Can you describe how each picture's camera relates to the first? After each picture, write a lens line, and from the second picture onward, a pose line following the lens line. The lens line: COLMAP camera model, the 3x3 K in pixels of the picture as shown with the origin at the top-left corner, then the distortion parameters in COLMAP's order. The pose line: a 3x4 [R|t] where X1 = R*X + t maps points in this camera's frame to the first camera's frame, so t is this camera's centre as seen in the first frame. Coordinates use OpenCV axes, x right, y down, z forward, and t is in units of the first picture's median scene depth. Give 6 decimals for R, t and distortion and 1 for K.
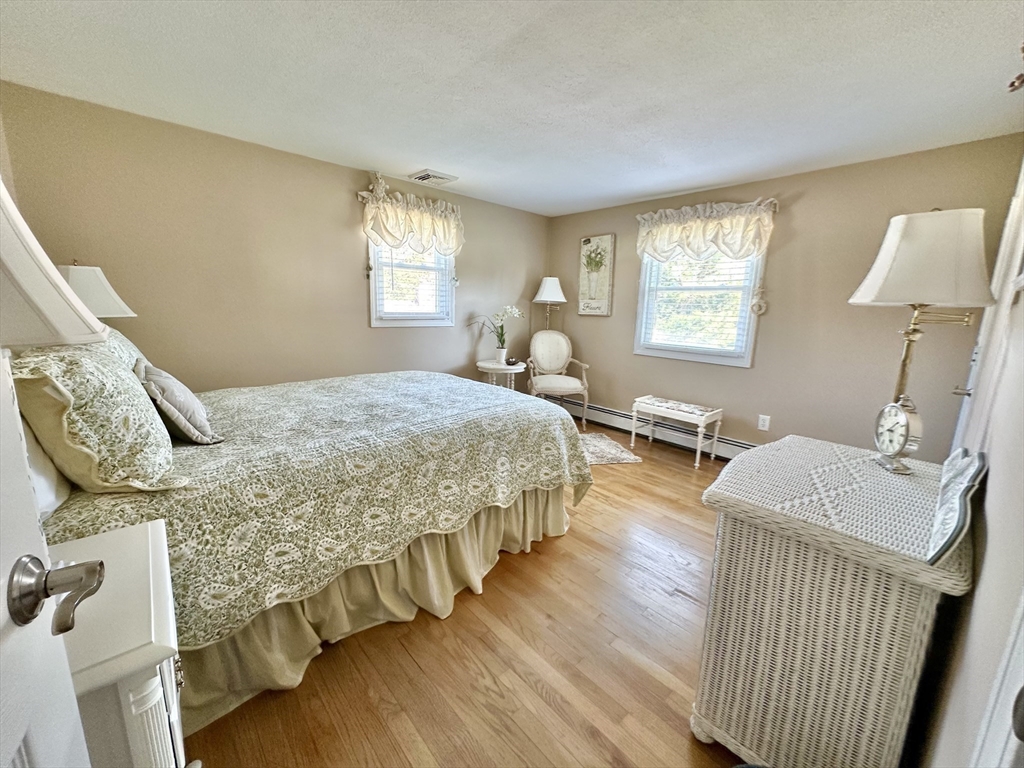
lens RADIAL K [[409.5, 0, 512.3], [0, 409.5, 386.1], [0, 0, 1]] dist [-0.003210, -0.000044]
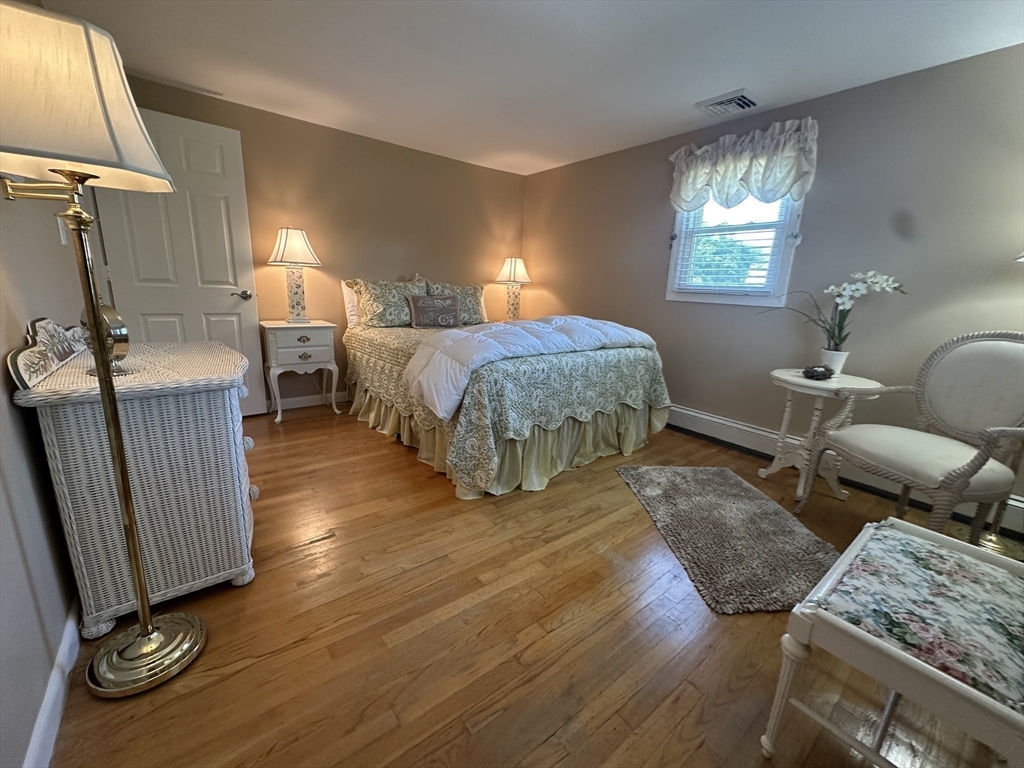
lens RADIAL K [[409.5, 0, 511.0], [0, 409.5, 385.9], [0, 0, 1]] dist [-0.003210, -0.000044]
pose [[-0.070745, 0.208425, -0.975476, 0.682392], [-0.231002, 0.947919, 0.219290, -0.080534], [0.970378, 0.240851, -0.018913, 0.730042]]
